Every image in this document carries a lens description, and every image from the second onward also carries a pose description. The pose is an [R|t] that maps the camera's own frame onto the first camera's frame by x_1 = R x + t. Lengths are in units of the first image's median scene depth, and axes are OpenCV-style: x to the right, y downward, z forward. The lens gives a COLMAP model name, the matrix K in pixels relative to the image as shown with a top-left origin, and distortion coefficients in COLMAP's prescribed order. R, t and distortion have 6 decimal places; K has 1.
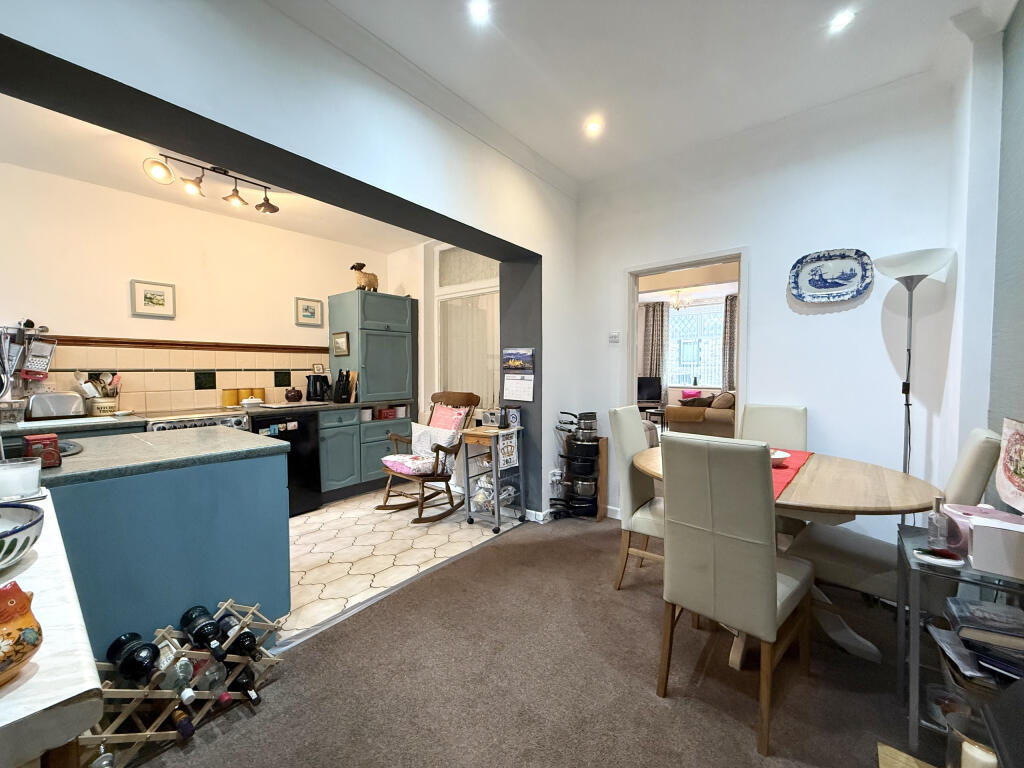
lens RADIAL K [[407.6, 0, 508.1], [0, 407.6, 382.4], [0, 0, 1]] dist [0.001355, -0.000474]
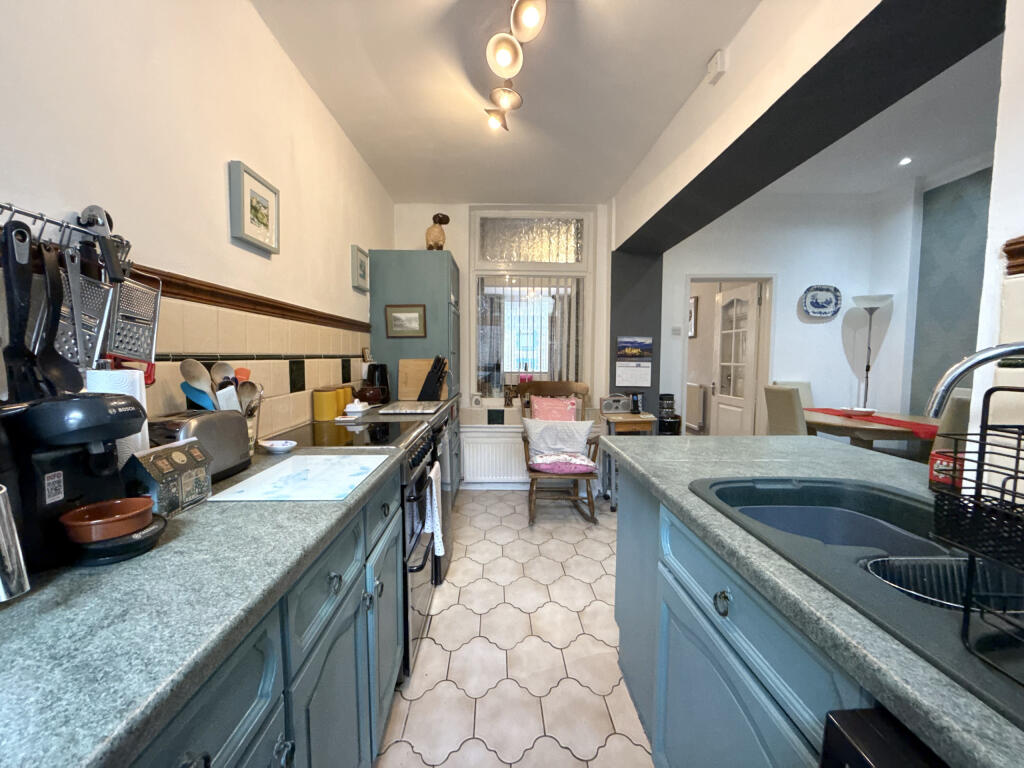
lens RADIAL K [[407.6, 0, 508.3], [0, 407.6, 381.8], [0, 0, 1]] dist [0.001355, -0.000474]
pose [[0.765226, -0.036297, 0.642738, -0.917751], [0.016356, 0.999183, 0.036954, -0.012242], [-0.643554, -0.017765, 0.765195, 0.405877]]
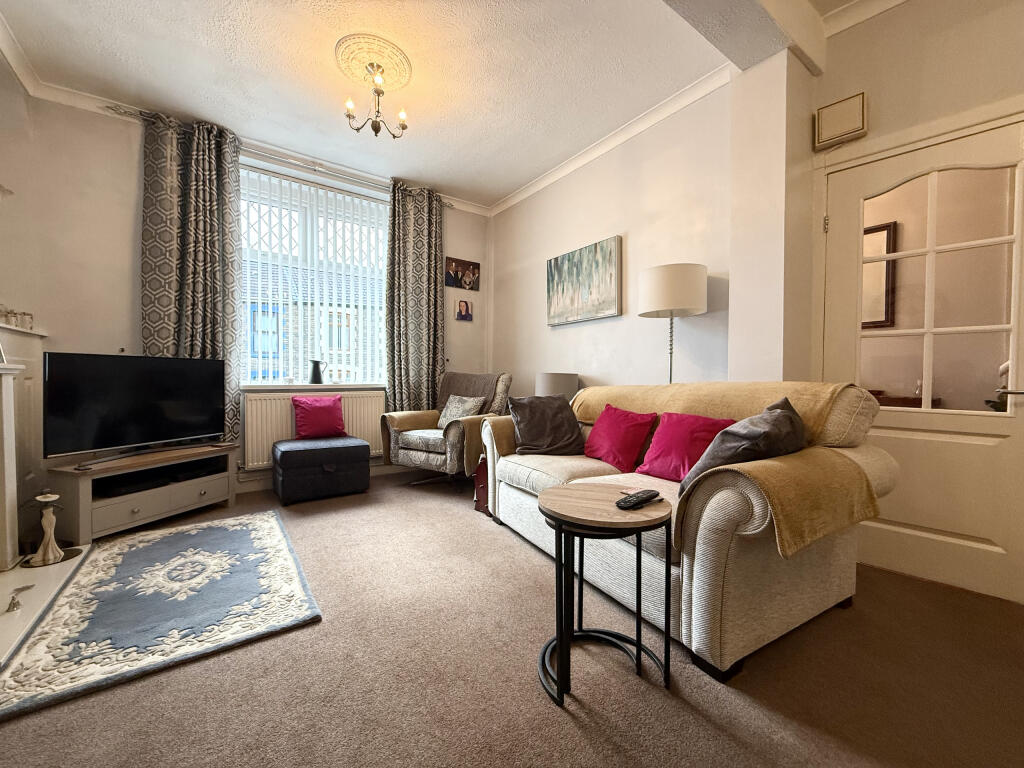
lens RADIAL K [[407.6, 0, 516.2], [0, 407.6, 380.0], [0, 0, 1]] dist [0.001355, -0.000474]
pose [[0.257368, -0.007639, 0.966283, 0.358889], [0.028781, 0.999586, 0.000237, 0.028344], [-0.965885, 0.027750, 0.257481, 2.003624]]
